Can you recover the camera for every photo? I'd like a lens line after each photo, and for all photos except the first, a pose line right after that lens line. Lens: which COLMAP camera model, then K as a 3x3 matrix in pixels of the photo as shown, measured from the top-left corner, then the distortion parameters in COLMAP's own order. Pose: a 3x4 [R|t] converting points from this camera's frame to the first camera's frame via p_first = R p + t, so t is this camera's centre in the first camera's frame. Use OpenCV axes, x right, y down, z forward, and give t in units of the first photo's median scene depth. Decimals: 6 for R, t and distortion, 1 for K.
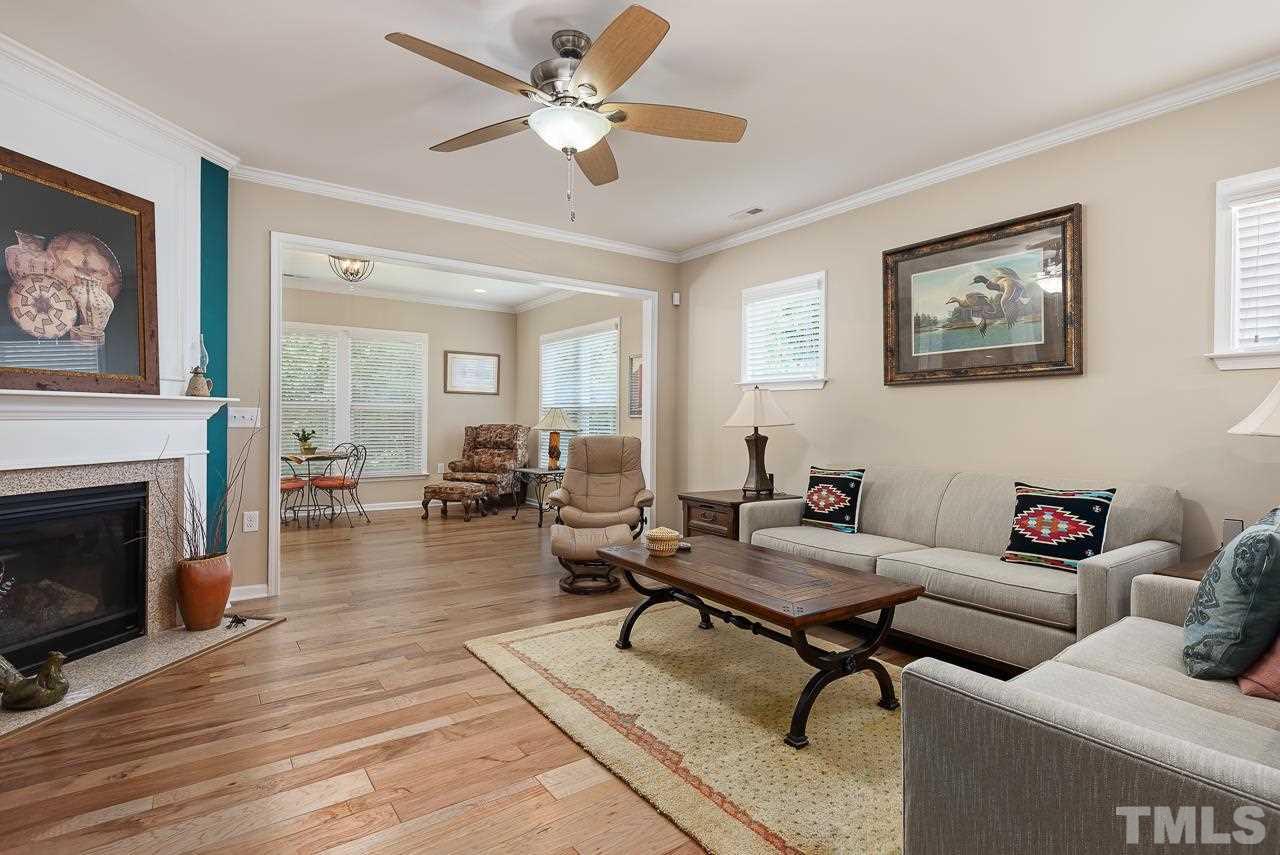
lens RADIAL K [[614.6, 0, 640.0], [0, 614.6, 427.5], [0, 0, 1]] dist [-0.000190, 0.000024]
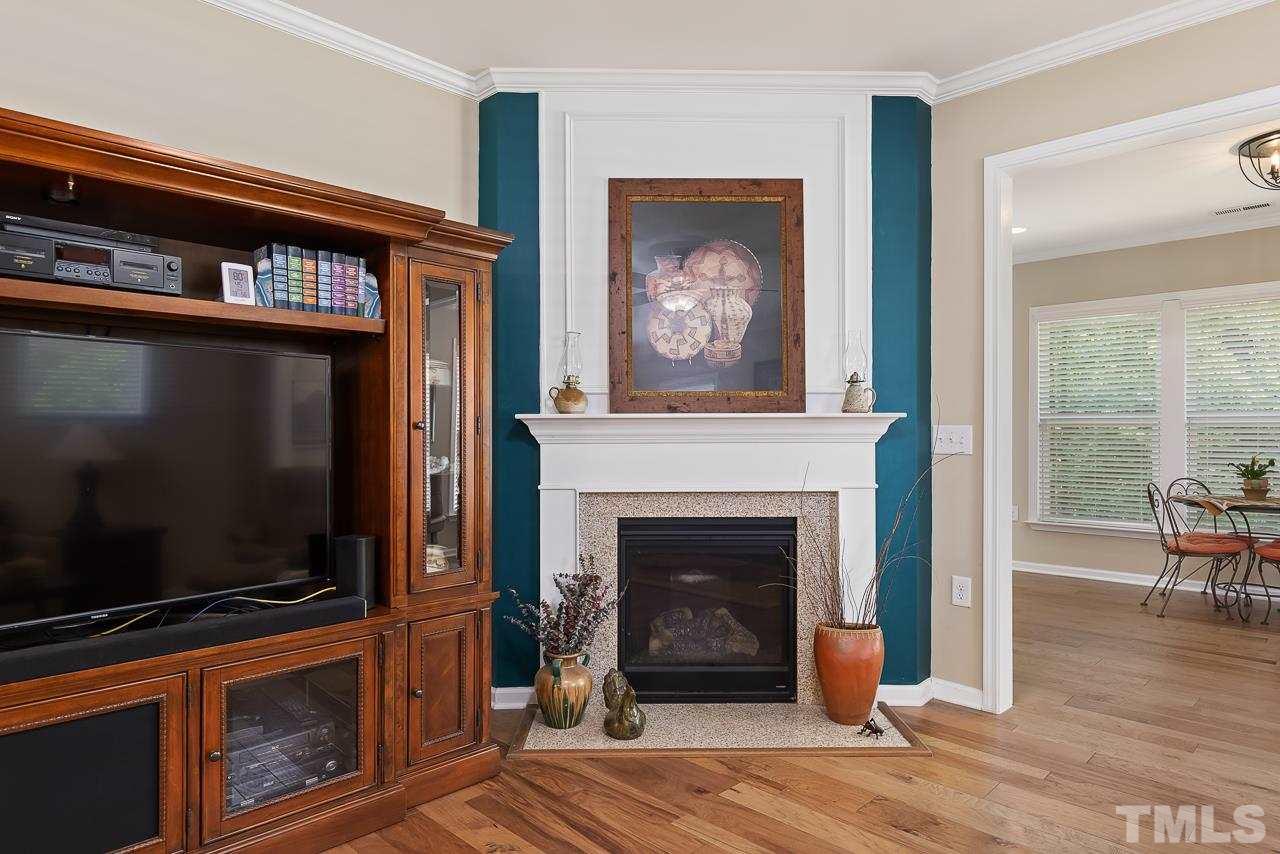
lens RADIAL K [[757.3, 0, 640.0], [0, 757.3, 431.9], [0, 0, 1]] dist [0.010184, -0.000147]
pose [[0.185761, -0.008549, -0.982558, 0.170113], [-0.012422, 0.999862, -0.011048, -0.014025], [0.982516, 0.014258, 0.185629, 0.622262]]
